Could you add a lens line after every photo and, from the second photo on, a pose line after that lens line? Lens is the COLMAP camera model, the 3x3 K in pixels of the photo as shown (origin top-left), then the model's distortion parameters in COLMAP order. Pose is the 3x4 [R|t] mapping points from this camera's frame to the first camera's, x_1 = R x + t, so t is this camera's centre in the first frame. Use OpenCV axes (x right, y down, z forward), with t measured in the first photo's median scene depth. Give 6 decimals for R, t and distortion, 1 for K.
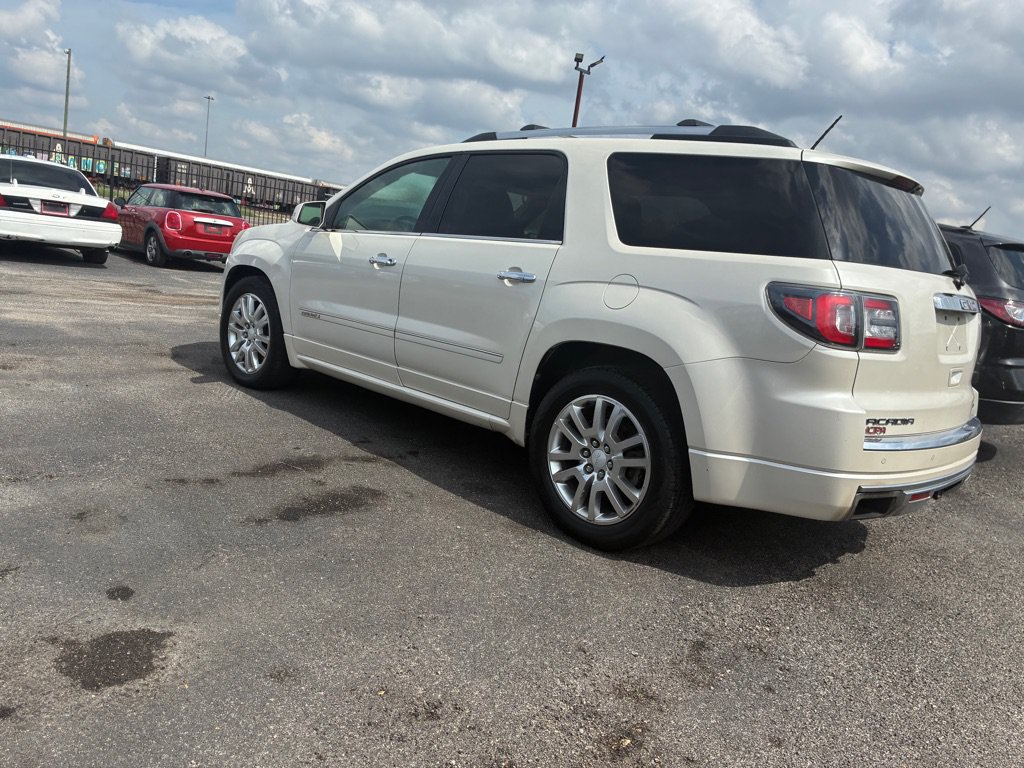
lens RADIAL K [[788.0, 0, 514.0], [0, 788.0, 369.0], [0, 0, 1]] dist [0.058494, -0.091337]
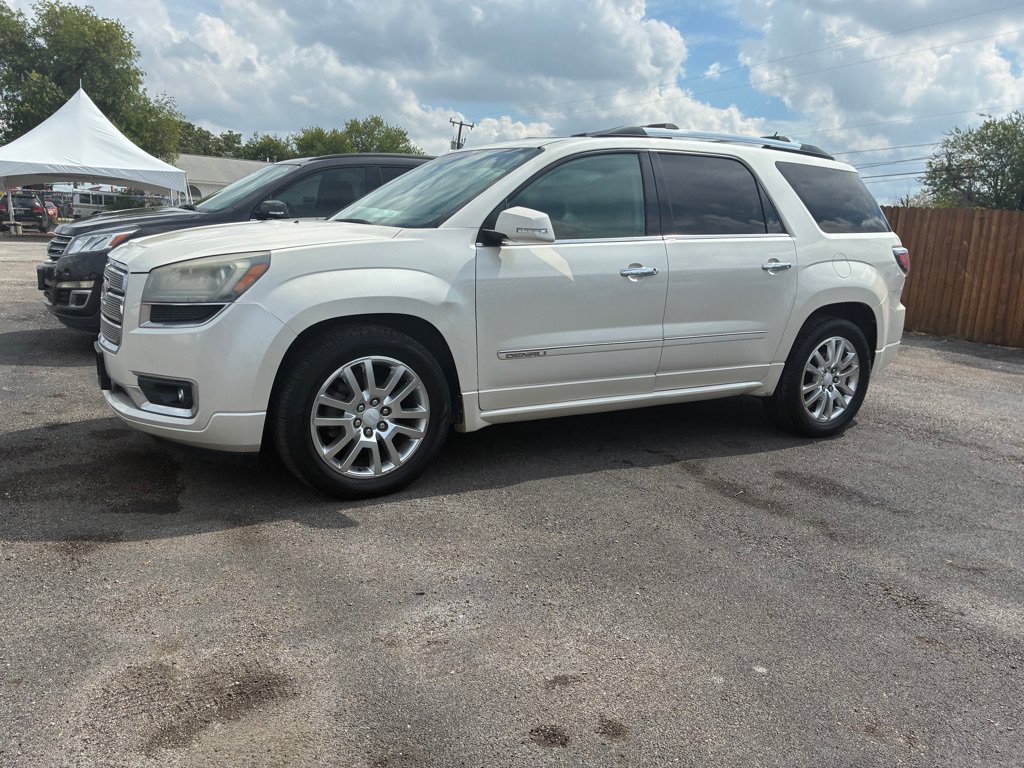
lens RADIAL K [[795.1, 0, 513.6], [0, 795.1, 381.8], [0, 0, 1]] dist [0.048971, -0.080488]
pose [[0.263950, -0.304458, 0.915224, -1.362990], [0.136707, 0.951105, 0.276968, -0.362051], [-0.954799, 0.052012, 0.292666, 1.074123]]
